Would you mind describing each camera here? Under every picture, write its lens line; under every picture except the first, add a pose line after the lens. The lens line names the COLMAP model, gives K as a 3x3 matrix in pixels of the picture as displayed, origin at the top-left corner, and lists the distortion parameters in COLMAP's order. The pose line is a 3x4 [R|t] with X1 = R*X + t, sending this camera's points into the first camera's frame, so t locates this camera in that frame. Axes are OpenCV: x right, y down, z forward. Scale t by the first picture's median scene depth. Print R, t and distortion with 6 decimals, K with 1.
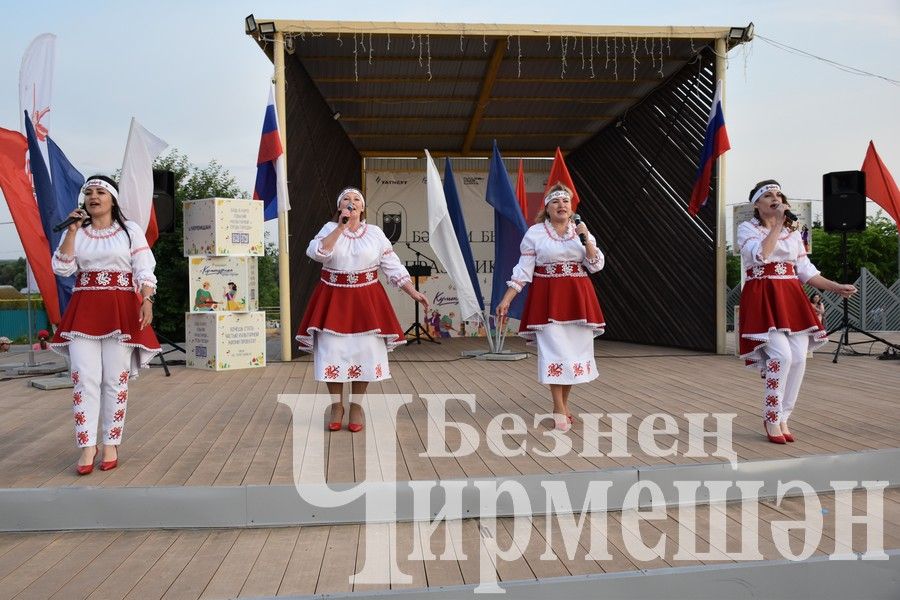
lens RADIAL K [[929.6, 0, 440.2], [0, 929.6, 298.3], [0, 0, 1]] dist [0.012422, 0.044414]
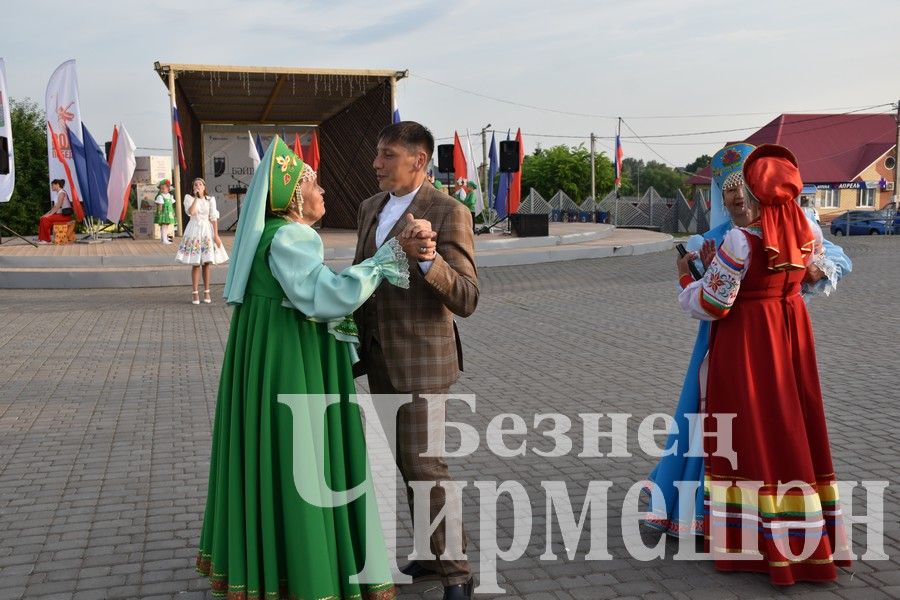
lens RADIAL K [[2248.1, 0, 450.0], [0, 2248.1, 300.0], [0, 0, 1]] dist [0.756059, 1.549140]
pose [[0.986942, -0.014056, 0.160461, -0.416181], [0.011375, 0.999780, 0.017614, 0.138259], [-0.160674, -0.015559, 0.986885, -4.321922]]
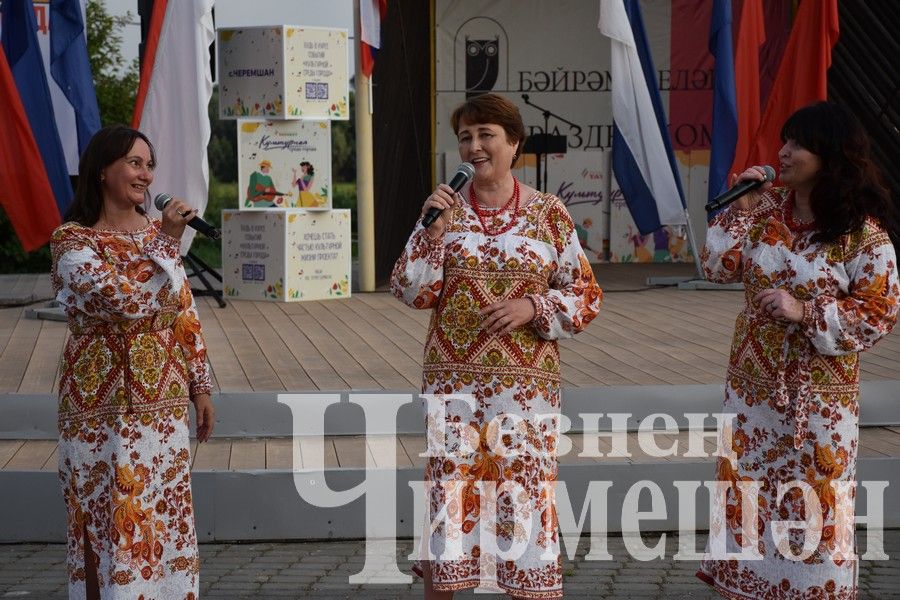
lens RADIAL K [[2248.1, 0, 450.0], [0, 2248.1, 300.0], [0, 0, 1]] dist [0.756059, 1.549140]
pose [[0.999305, 0.000882, 0.037271, -0.163807], [-0.002395, 0.999175, 0.040547, 0.012450], [-0.037204, -0.040608, 0.998482, -0.477034]]
